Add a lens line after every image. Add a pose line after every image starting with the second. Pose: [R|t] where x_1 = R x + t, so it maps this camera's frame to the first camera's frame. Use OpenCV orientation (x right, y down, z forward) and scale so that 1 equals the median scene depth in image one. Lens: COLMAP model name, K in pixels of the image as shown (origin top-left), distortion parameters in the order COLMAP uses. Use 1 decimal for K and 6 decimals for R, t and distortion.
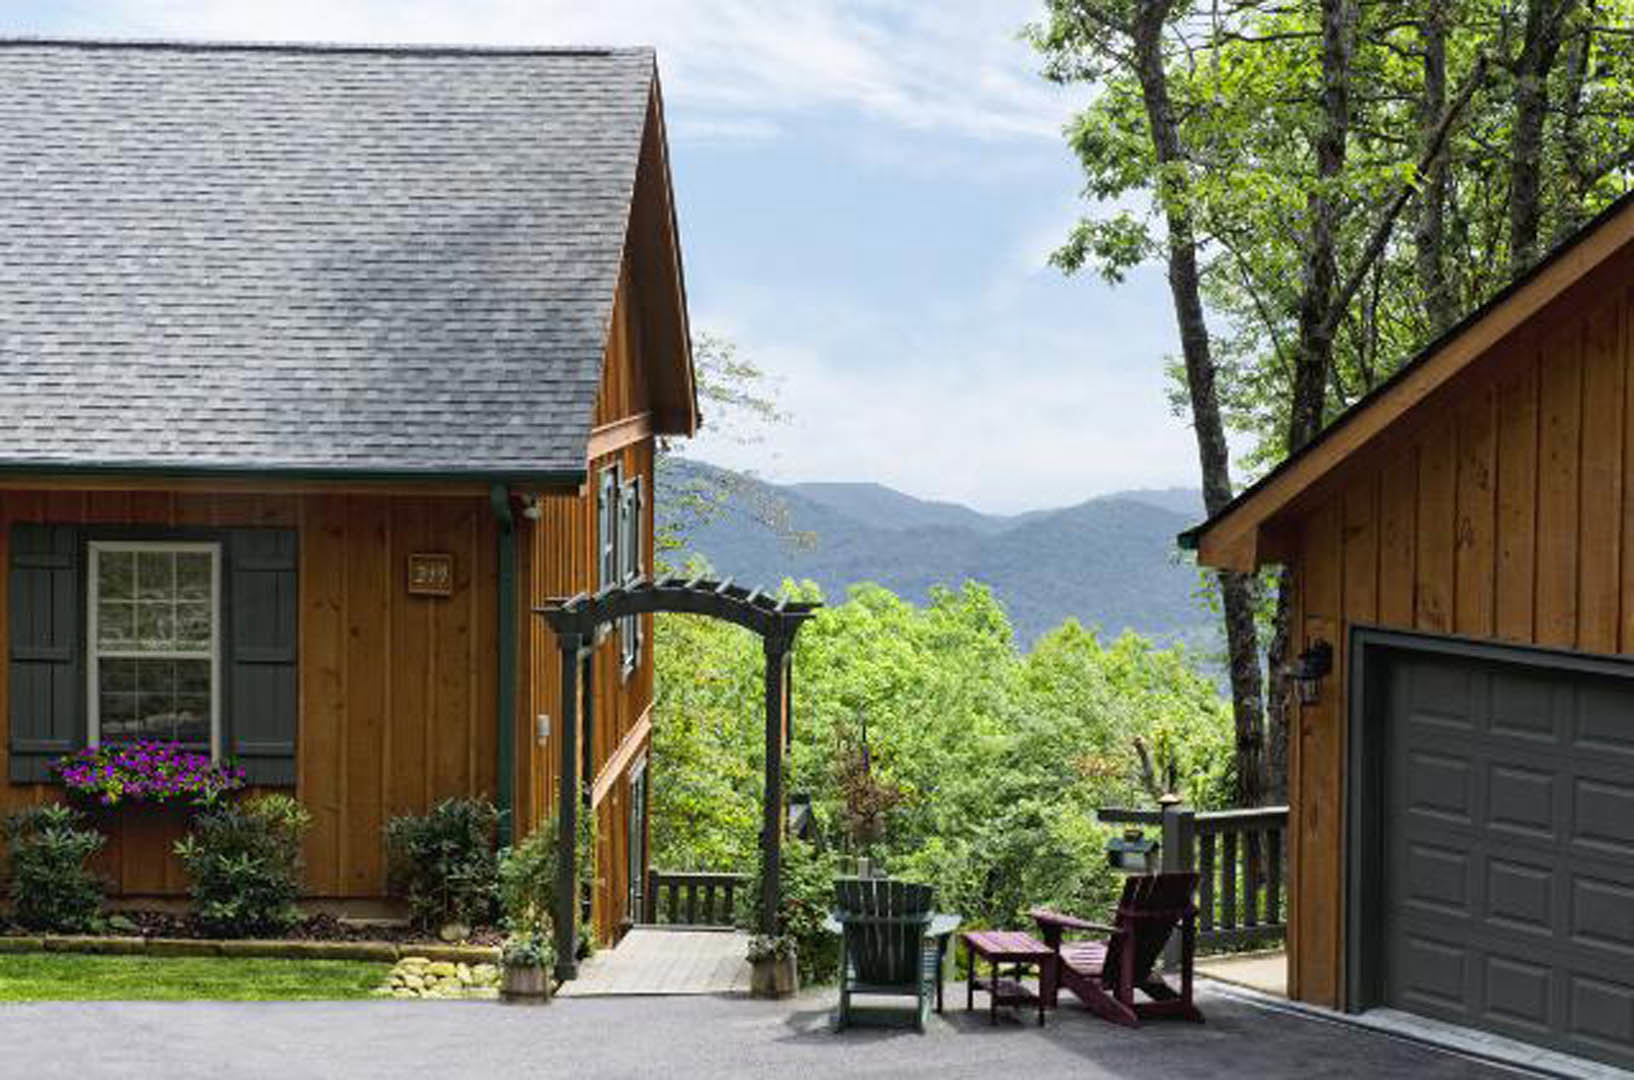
lens RADIAL K [[3486.6, 0, 817.0], [0, 3486.6, 540.0], [0, 0, 1]] dist [0.250323, -0.037381]
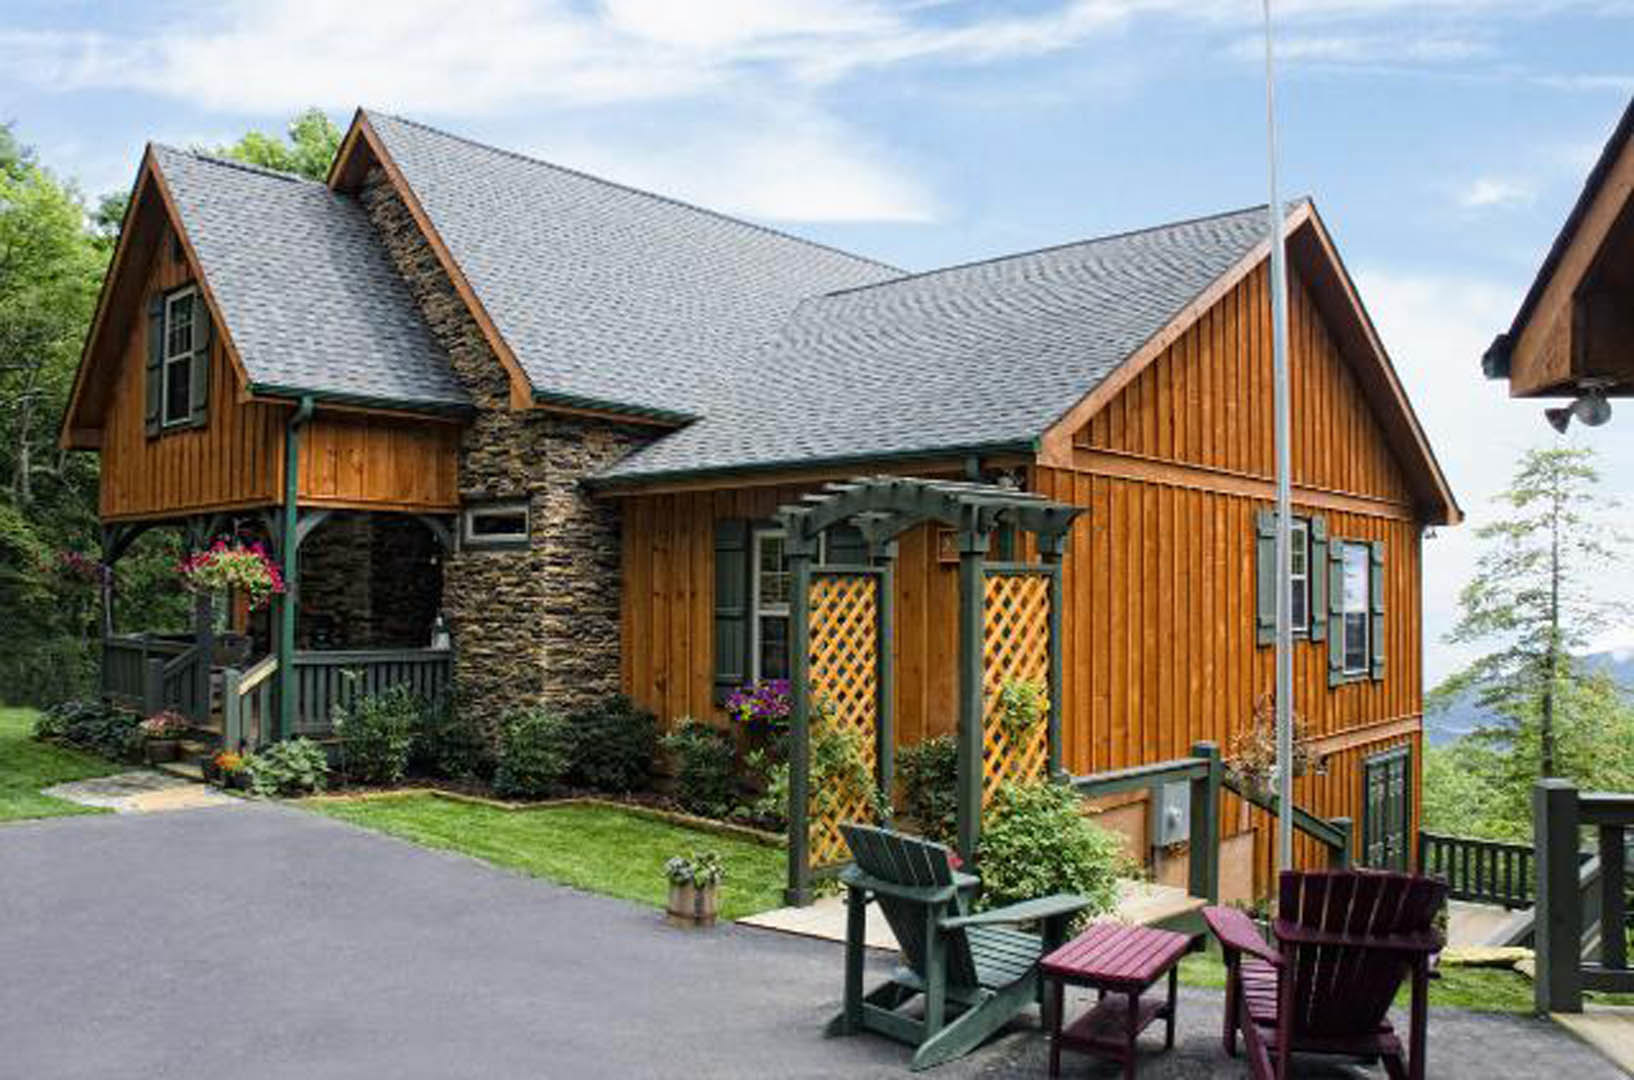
lens RADIAL K [[1277.1, 0, 817.0], [0, 1277.1, 540.0], [0, 0, 1]] dist [-0.177648, 0.173686]
pose [[0.753205, -0.036011, -0.656799, 0.139177], [-0.041318, 0.993938, -0.101879, 0.053454], [0.656487, 0.103874, 0.747152, 0.642592]]
